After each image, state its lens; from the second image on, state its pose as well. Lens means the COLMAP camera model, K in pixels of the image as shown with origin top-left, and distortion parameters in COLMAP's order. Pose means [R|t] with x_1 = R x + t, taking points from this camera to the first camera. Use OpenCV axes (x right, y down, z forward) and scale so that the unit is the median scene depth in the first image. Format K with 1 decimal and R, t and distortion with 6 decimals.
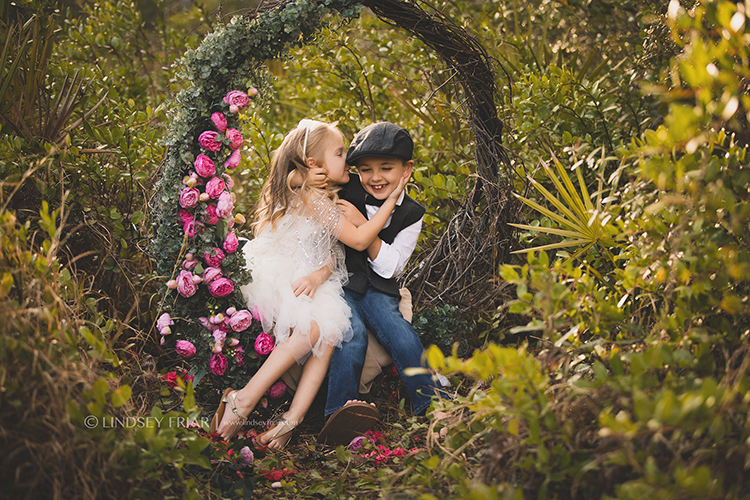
lens RADIAL K [[1708.1, 0, 375.0], [0, 1708.1, 250.0], [0, 0, 1]] dist [-0.267270, 0.231293]
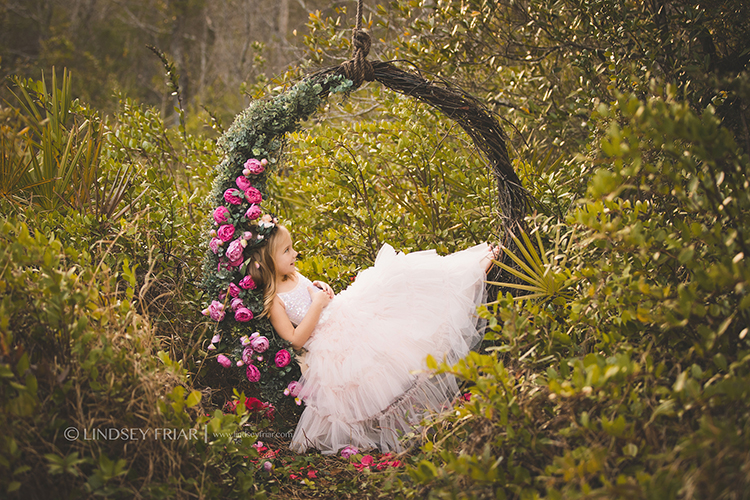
lens RADIAL K [[1594.9, 0, 375.0], [0, 1594.9, 250.0], [0, 0, 1]] dist [-0.297298, -0.144231]
pose [[0.999885, -0.006359, 0.013754, -0.020277], [0.007182, 0.998130, -0.060699, 0.038776], [-0.013342, 0.060791, 0.998061, -0.213307]]
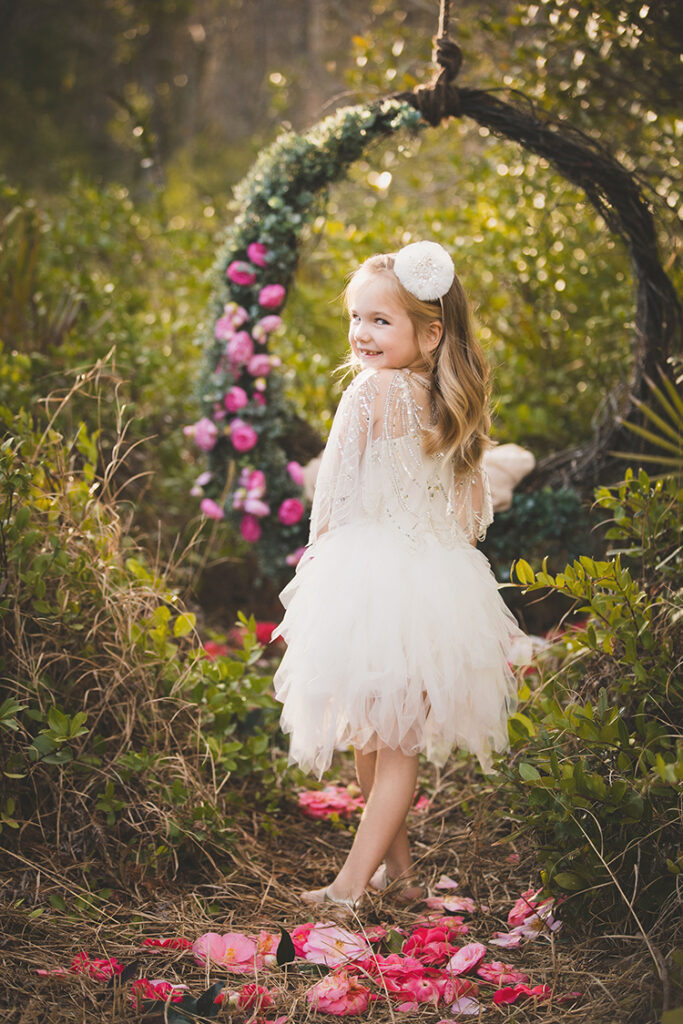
lens RADIAL K [[2498.1, 0, 366.4], [0, 2498.1, 512.3], [0, 0, 1]] dist [-0.011099, -0.060195]
pose [[0.999651, -0.008379, -0.025067, -0.013588], [0.008032, 0.999871, -0.013941, 0.037453], [0.025180, 0.013734, 0.999589, -0.303931]]
